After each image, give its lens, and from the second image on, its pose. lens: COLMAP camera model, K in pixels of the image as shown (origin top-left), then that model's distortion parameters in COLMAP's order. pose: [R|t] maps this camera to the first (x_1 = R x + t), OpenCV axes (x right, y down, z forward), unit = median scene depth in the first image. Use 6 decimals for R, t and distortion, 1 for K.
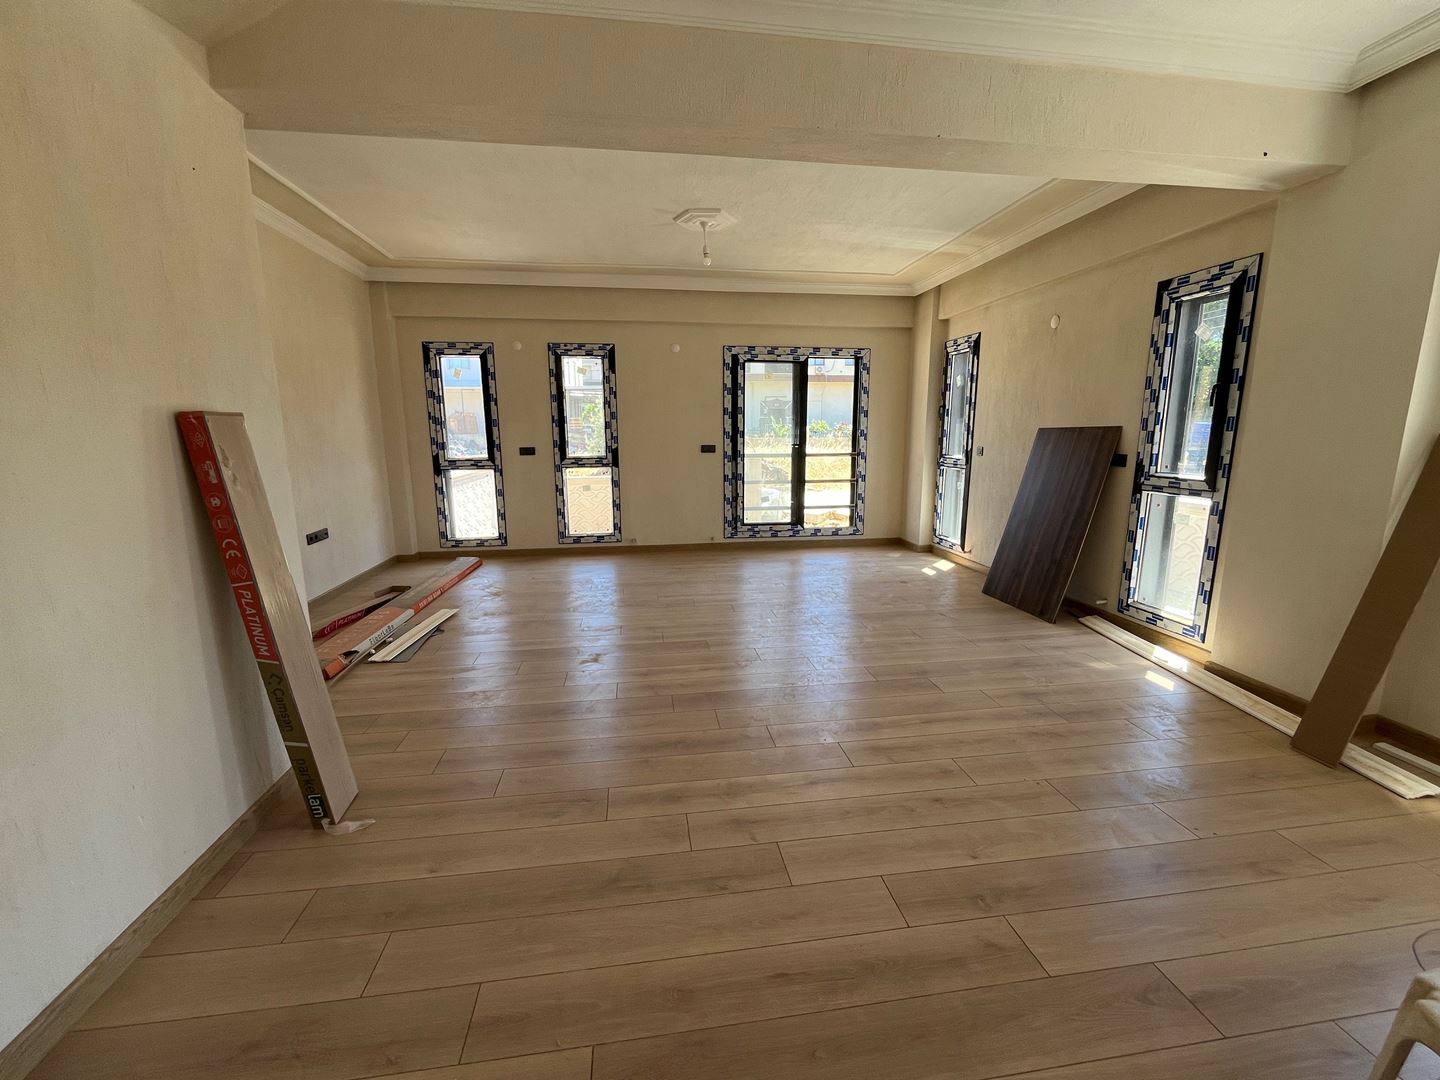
lens RADIAL K [[583.7, 0, 717.3], [0, 583.7, 540.1], [0, 0, 1]] dist [-0.003720, -0.000177]
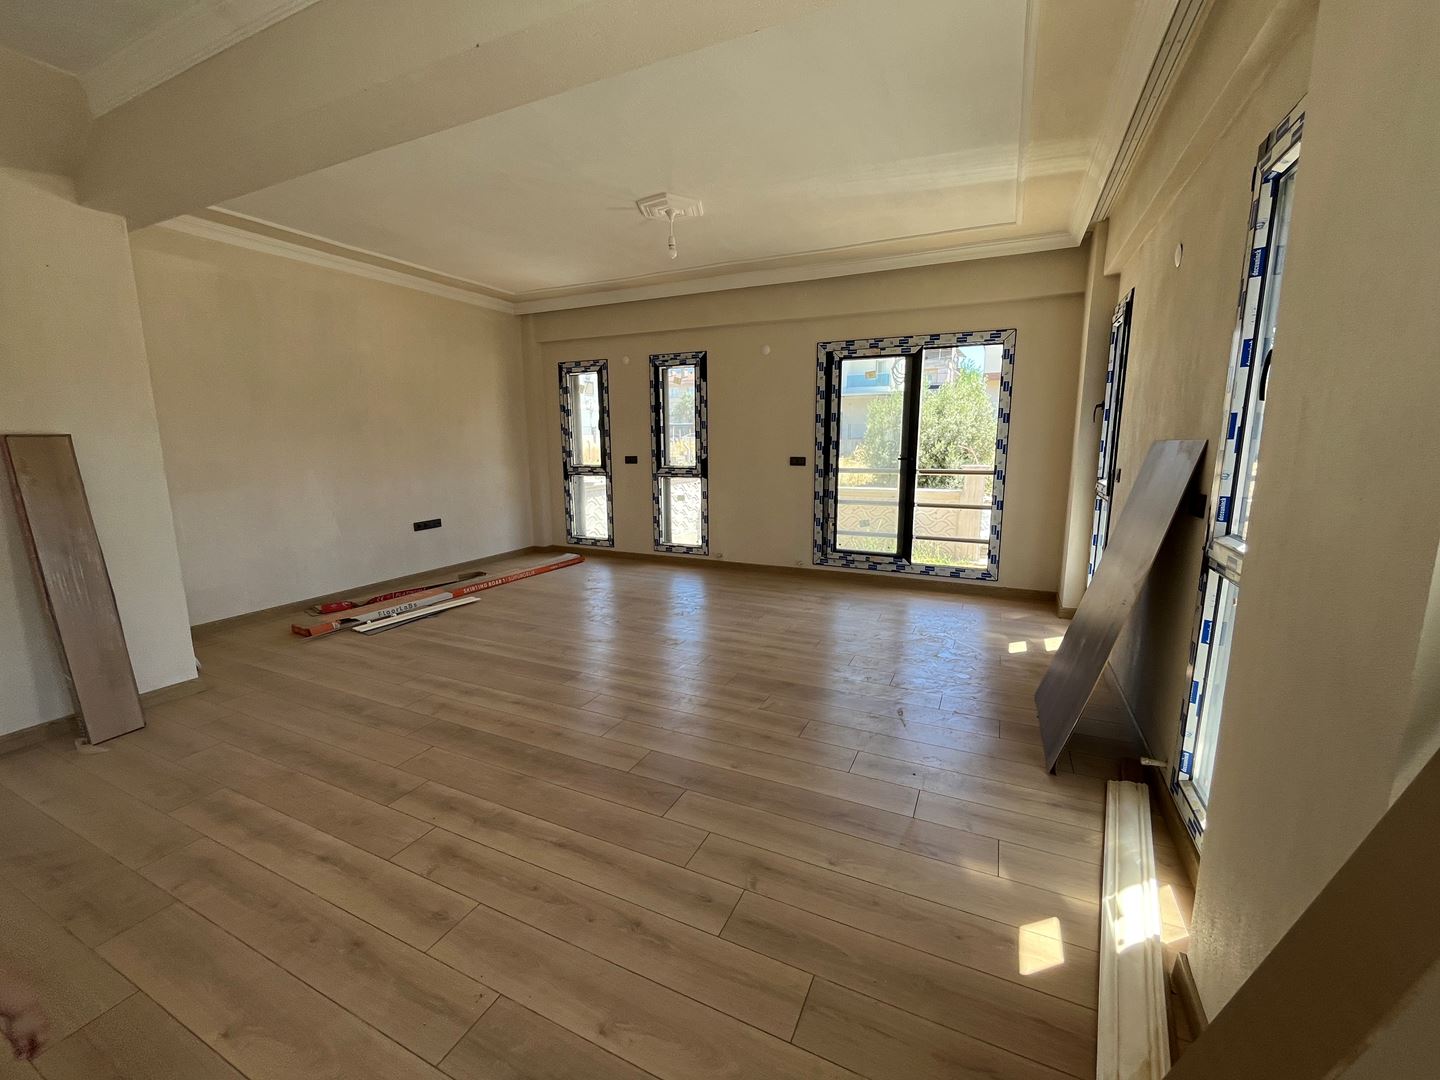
lens RADIAL K [[583.7, 0, 718.5], [0, 583.7, 538.1], [0, 0, 1]] dist [-0.003720, -0.000177]
pose [[0.836320, 0.092982, -0.540299, 0.379862], [-0.099966, 0.994855, 0.016473, -0.044472], [0.539051, 0.040235, 0.841312, 0.203835]]
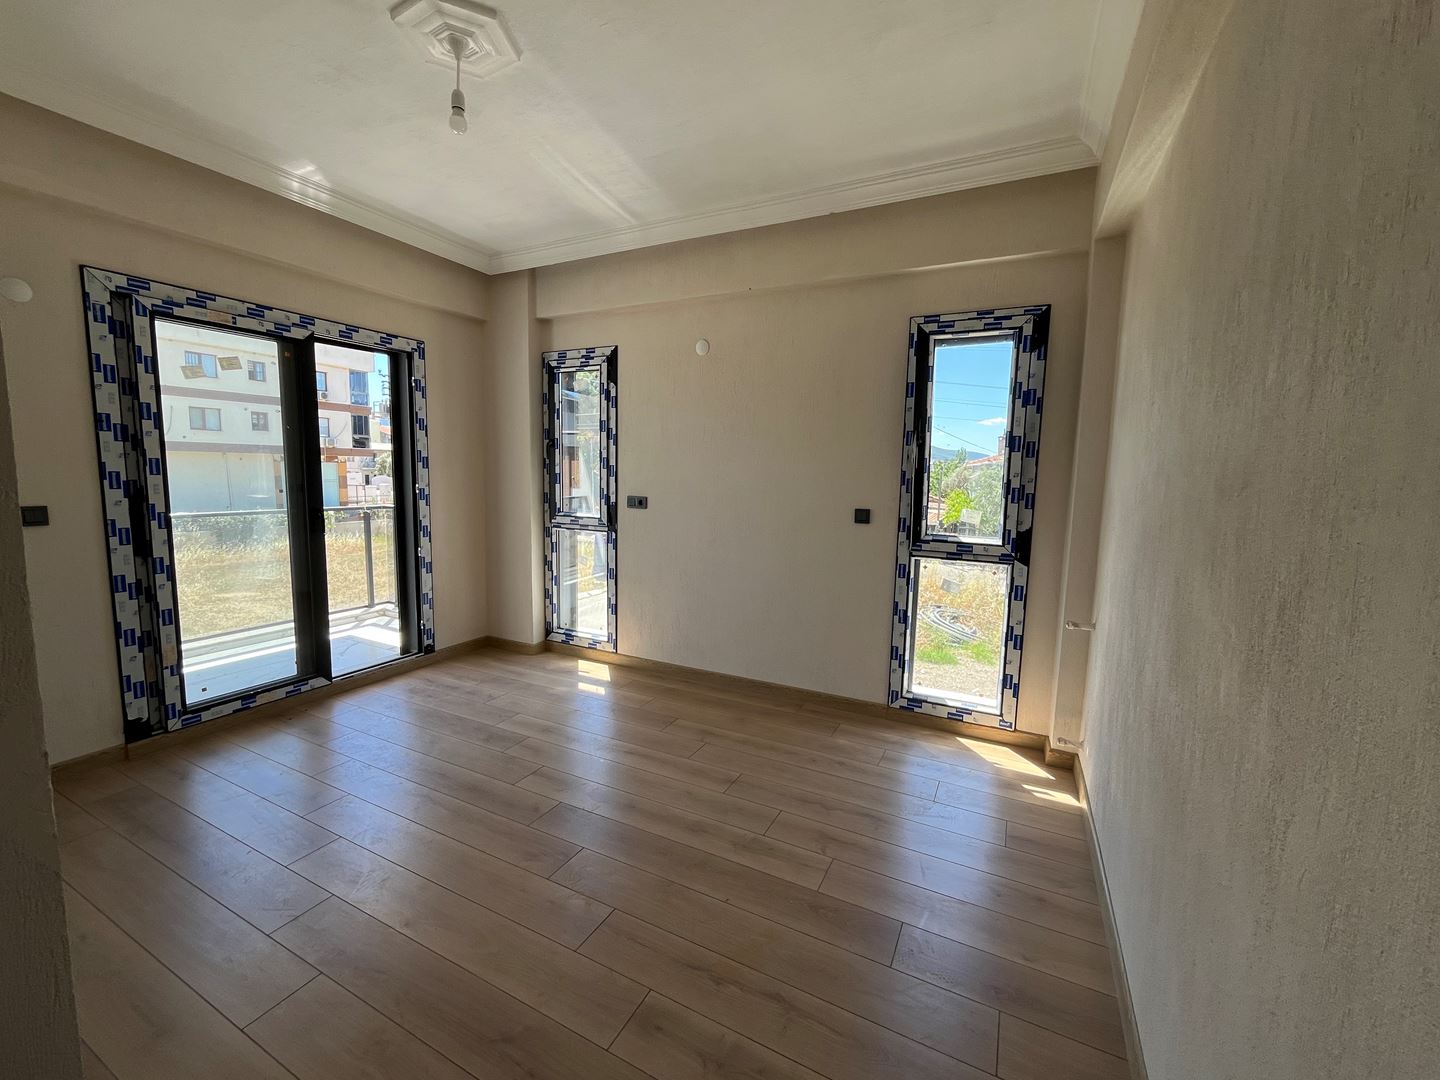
lens RADIAL K [[583.7, 0, 716.5], [0, 583.7, 538.2], [0, 0, 1]] dist [-0.003720, -0.000177]
pose [[0.570720, -0.075357, 0.817680, -0.079203], [0.132397, 0.991196, -0.001062, -0.084756], [-0.810401, 0.108864, 0.575672, 0.433304]]
